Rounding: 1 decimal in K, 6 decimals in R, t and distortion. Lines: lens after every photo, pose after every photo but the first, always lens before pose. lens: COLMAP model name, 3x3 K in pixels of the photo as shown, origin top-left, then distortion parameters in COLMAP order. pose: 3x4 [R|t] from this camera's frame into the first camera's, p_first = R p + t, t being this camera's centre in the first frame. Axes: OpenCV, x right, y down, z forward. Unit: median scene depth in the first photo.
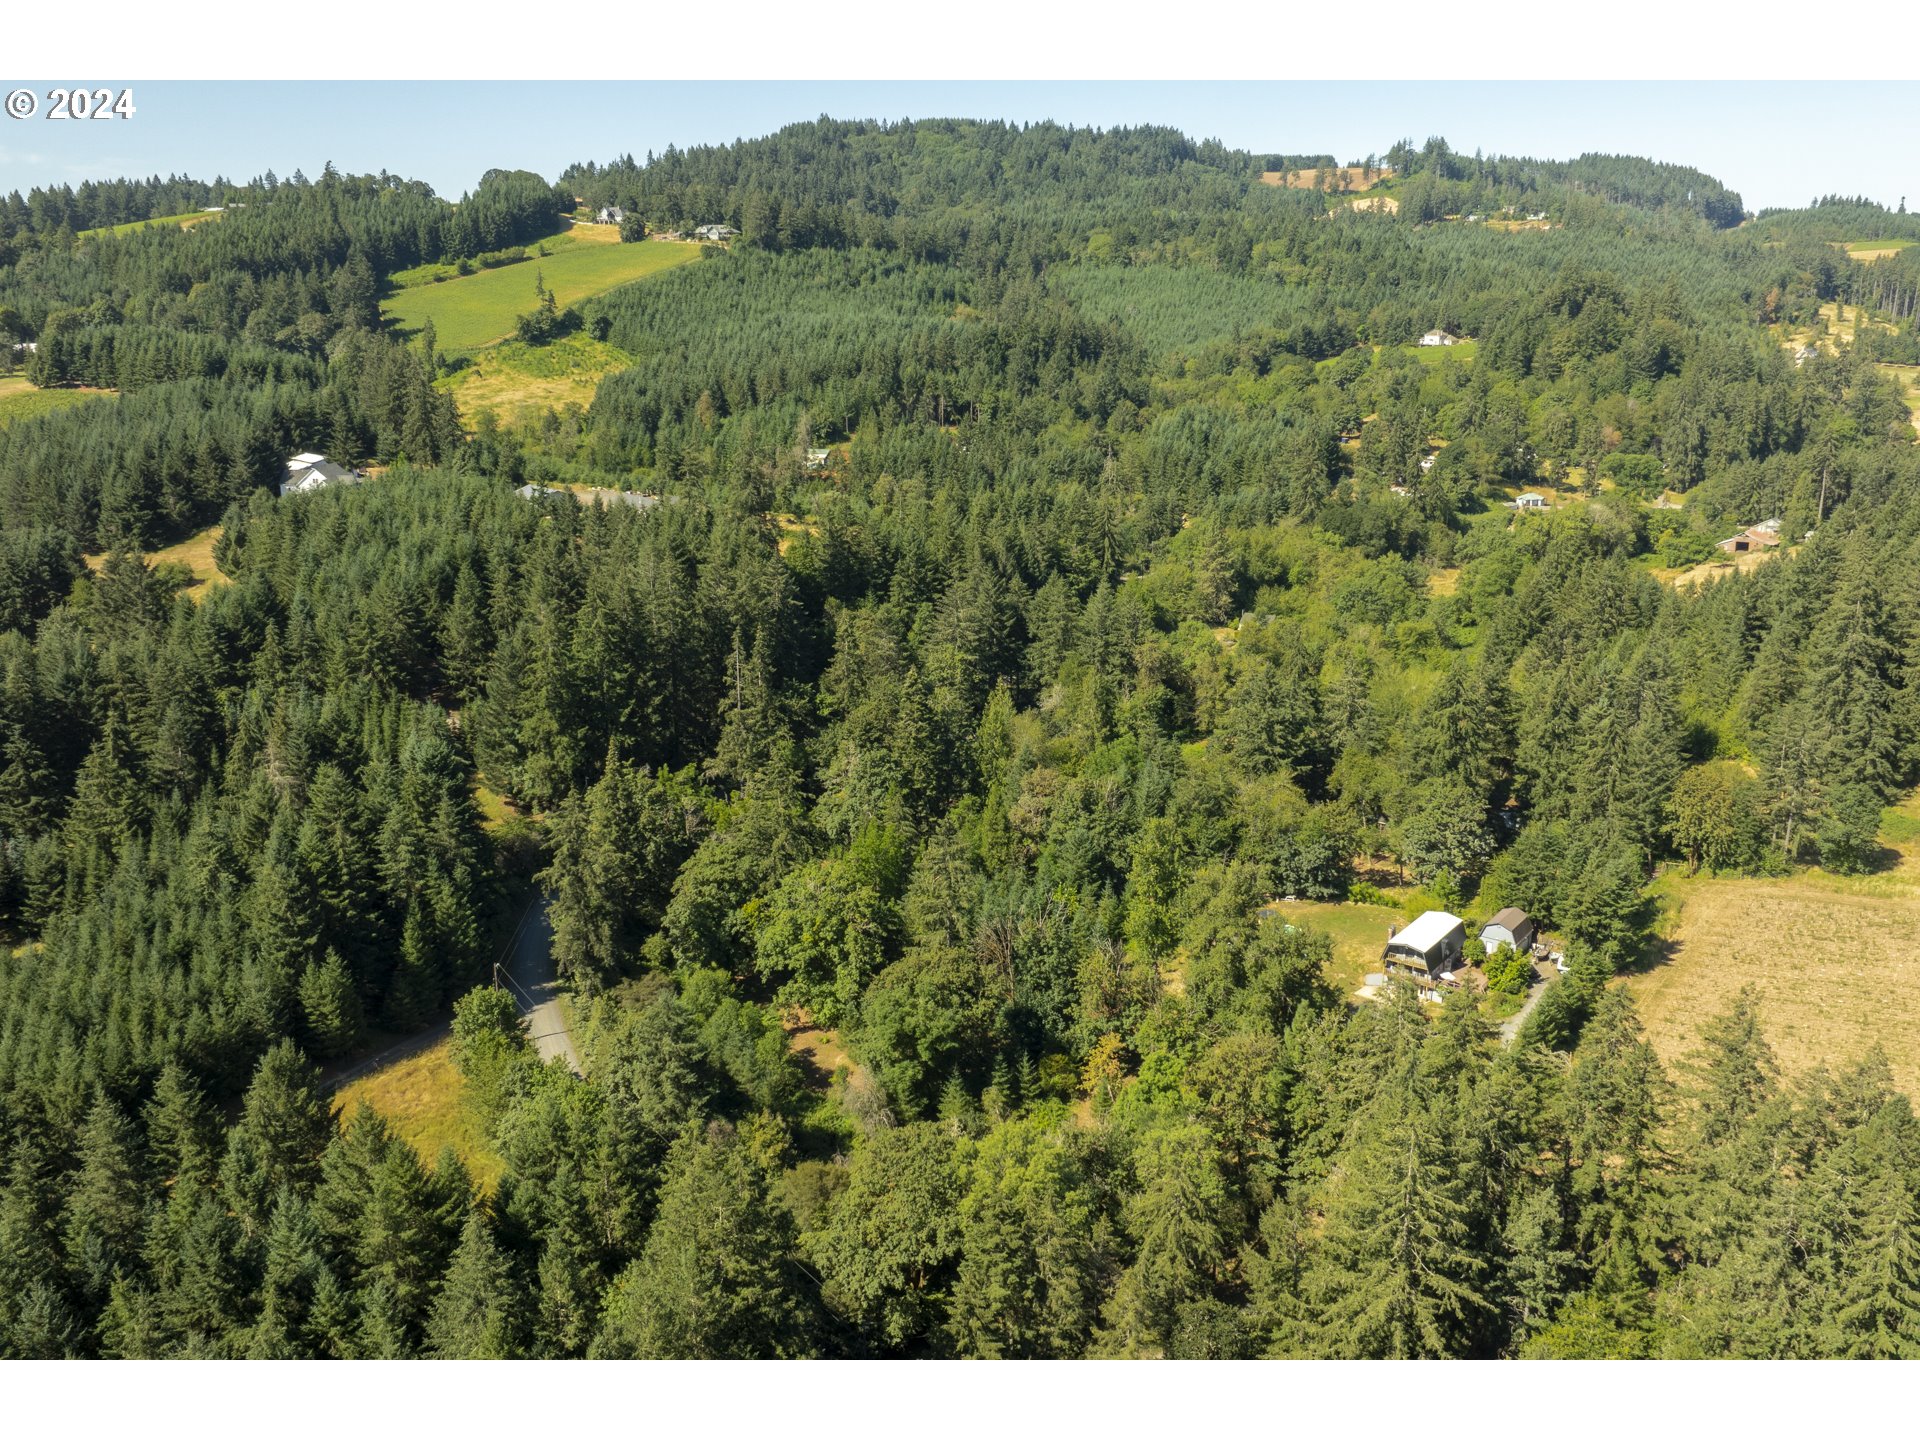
lens RADIAL K [[1602.1, 0, 964.6], [0, 1602.1, 718.6], [0, 0, 1]] dist [-0.013013, -0.027328]
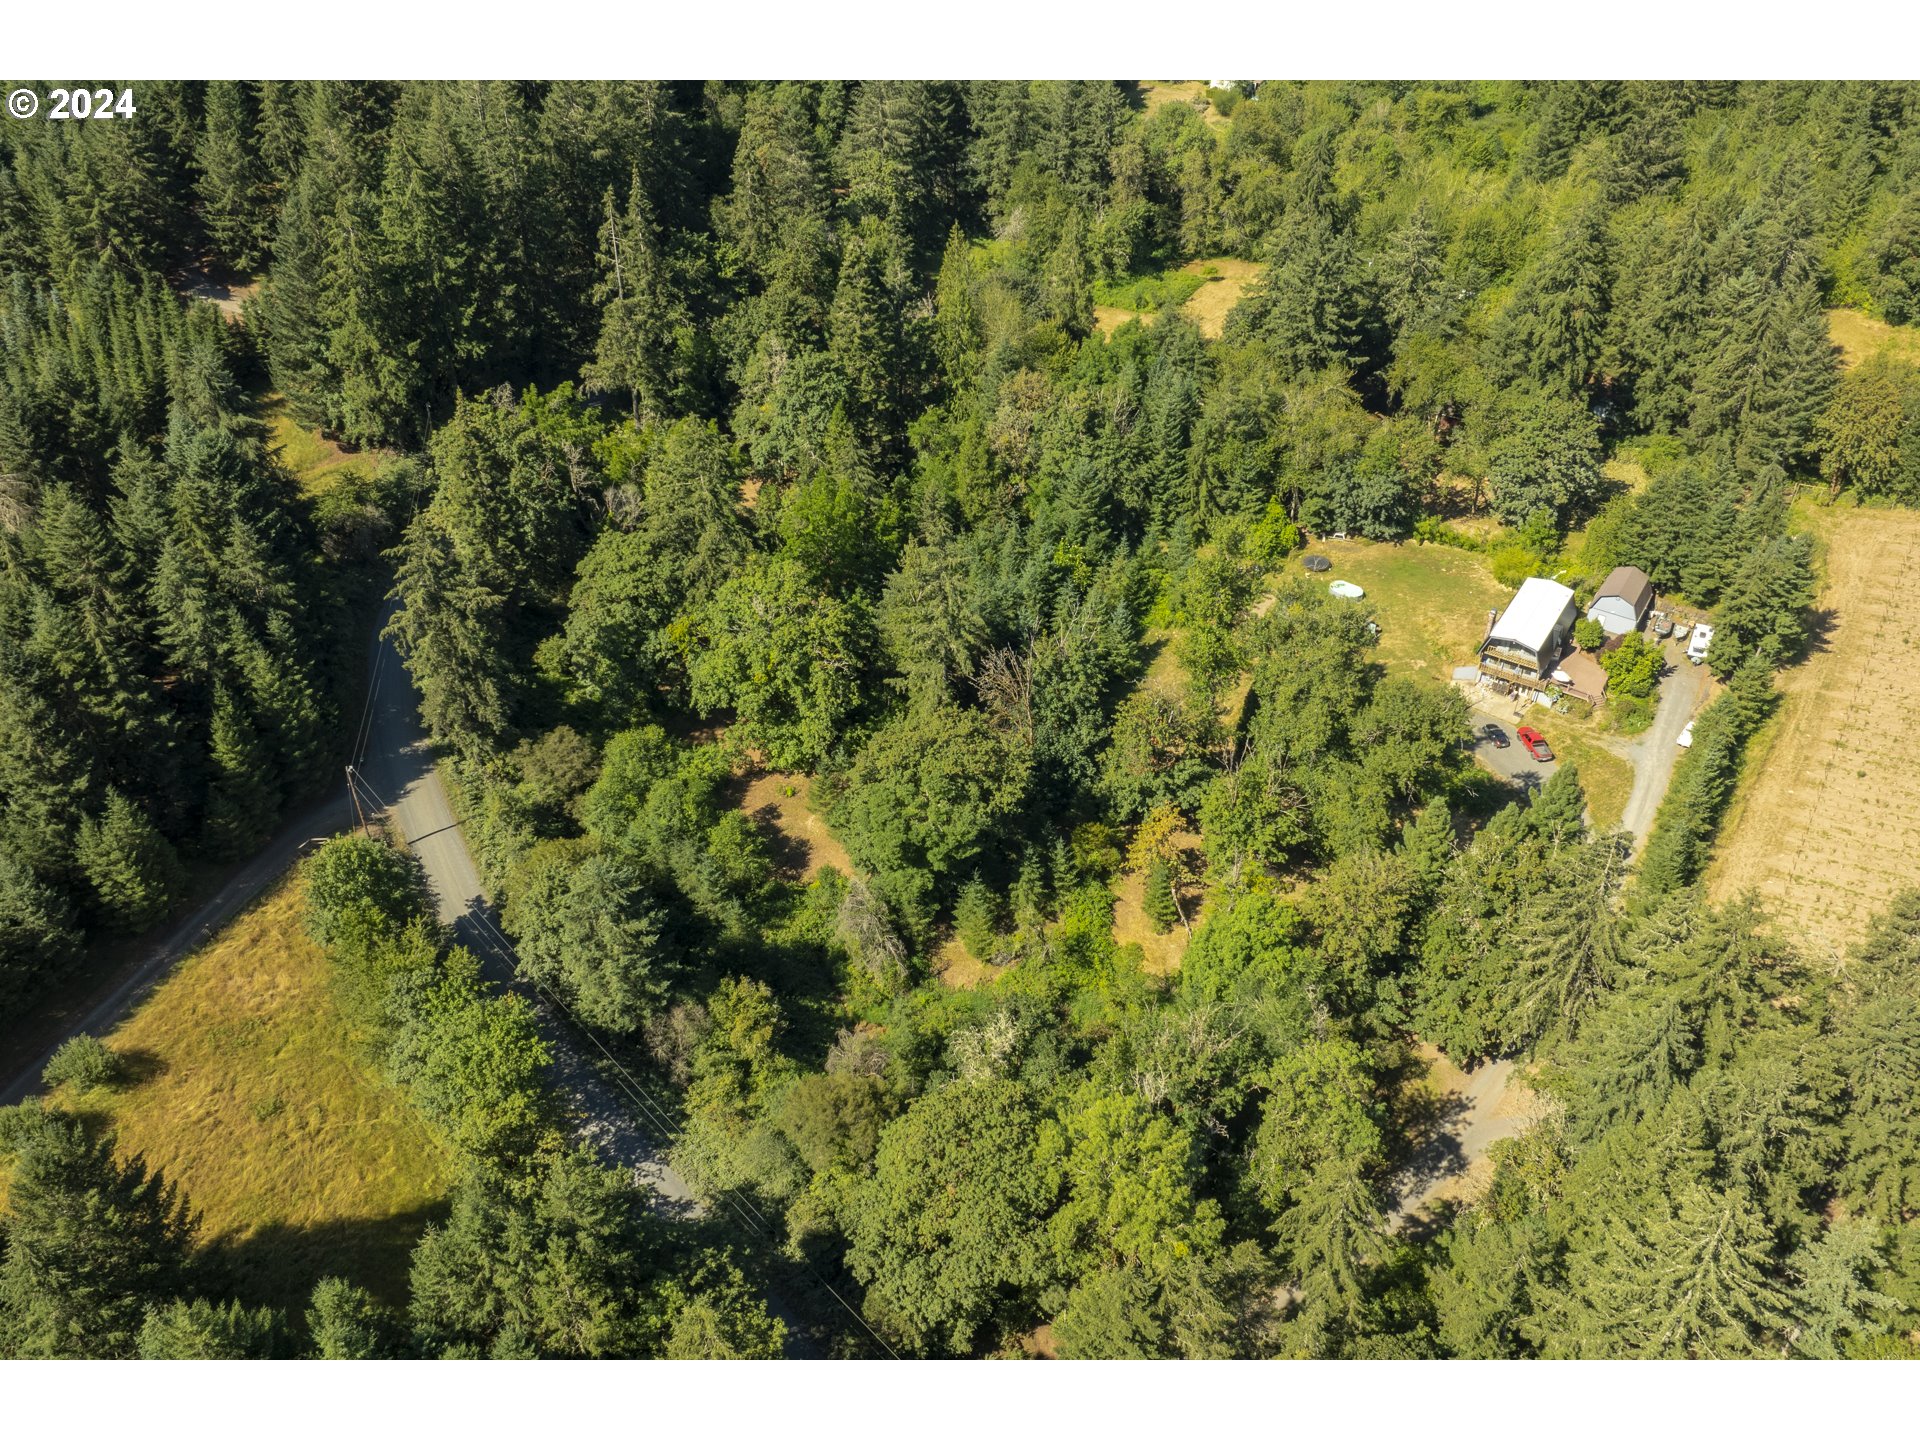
lens RADIAL K [[1602.1, 0, 964.6], [0, 1602.1, 718.6], [0, 0, 1]] dist [-0.013013, -0.027328]
pose [[0.995965, -0.050662, 0.074081, -0.050914], [0.019082, 0.926101, 0.376794, -0.113062], [-0.087696, -0.373860, 0.923330, 0.243378]]
